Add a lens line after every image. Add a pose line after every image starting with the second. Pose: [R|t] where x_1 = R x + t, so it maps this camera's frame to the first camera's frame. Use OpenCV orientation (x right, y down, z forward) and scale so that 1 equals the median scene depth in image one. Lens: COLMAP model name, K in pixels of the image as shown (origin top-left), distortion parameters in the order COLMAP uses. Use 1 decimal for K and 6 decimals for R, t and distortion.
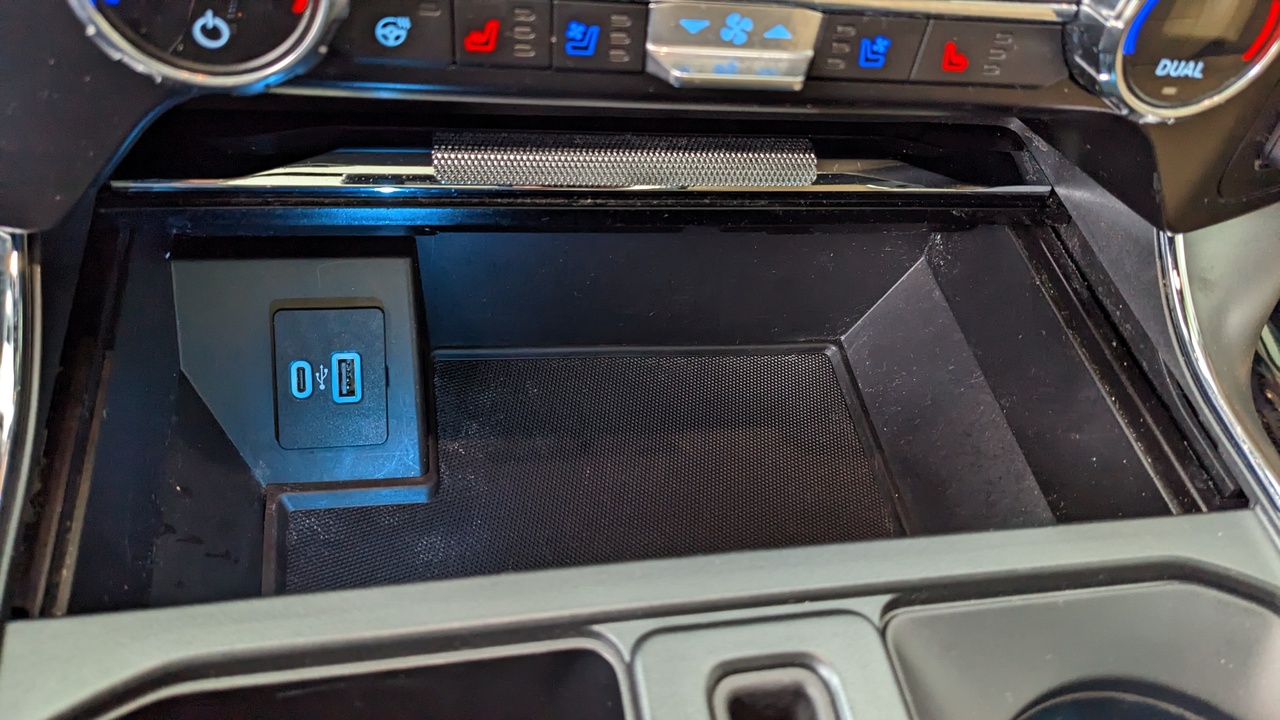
lens RADIAL K [[991.7, 0, 640.0], [0, 991.7, 360.0], [0, 0, 1]] dist [0.001400, -0.005125]
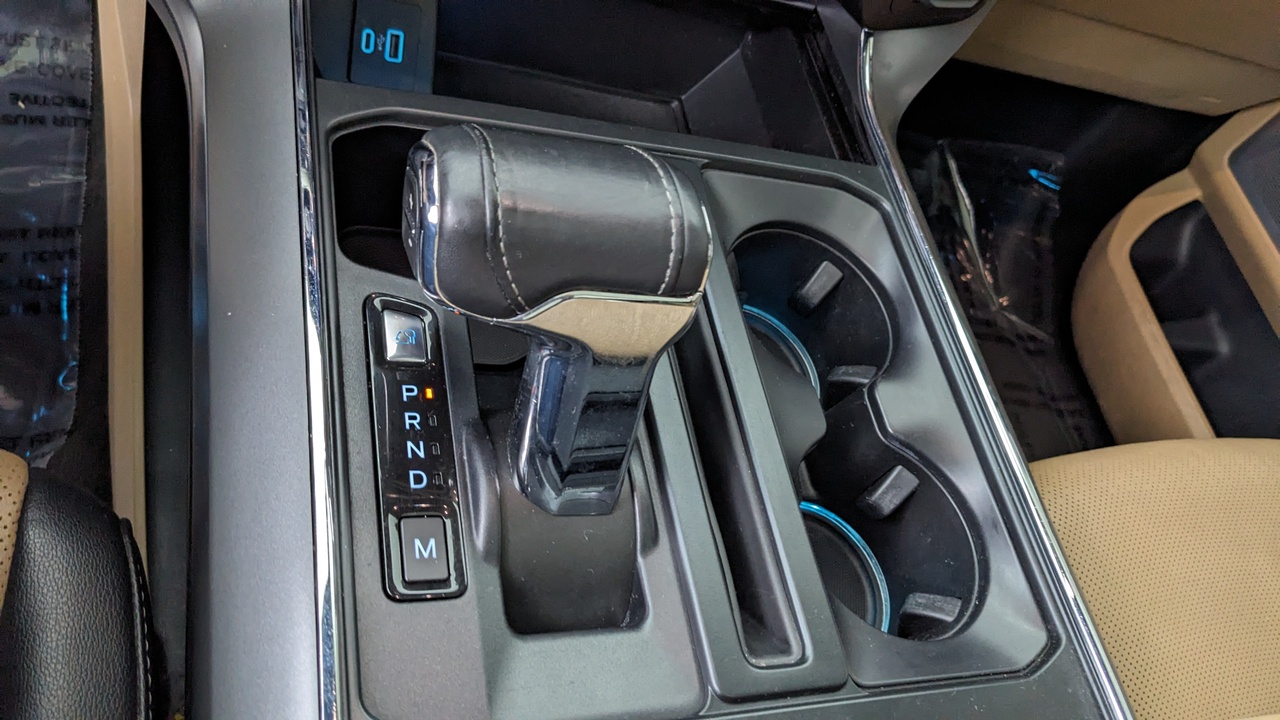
lens RADIAL K [[991.7, 0, 640.0], [0, 991.7, 360.0], [0, 0, 1]] dist [0.001400, -0.005125]
pose [[0.972708, 0.108123, 0.205299, -0.179561], [-0.131358, 0.985958, 0.103109, 0.303960], [-0.191268, -0.127263, 0.973253, -0.731325]]
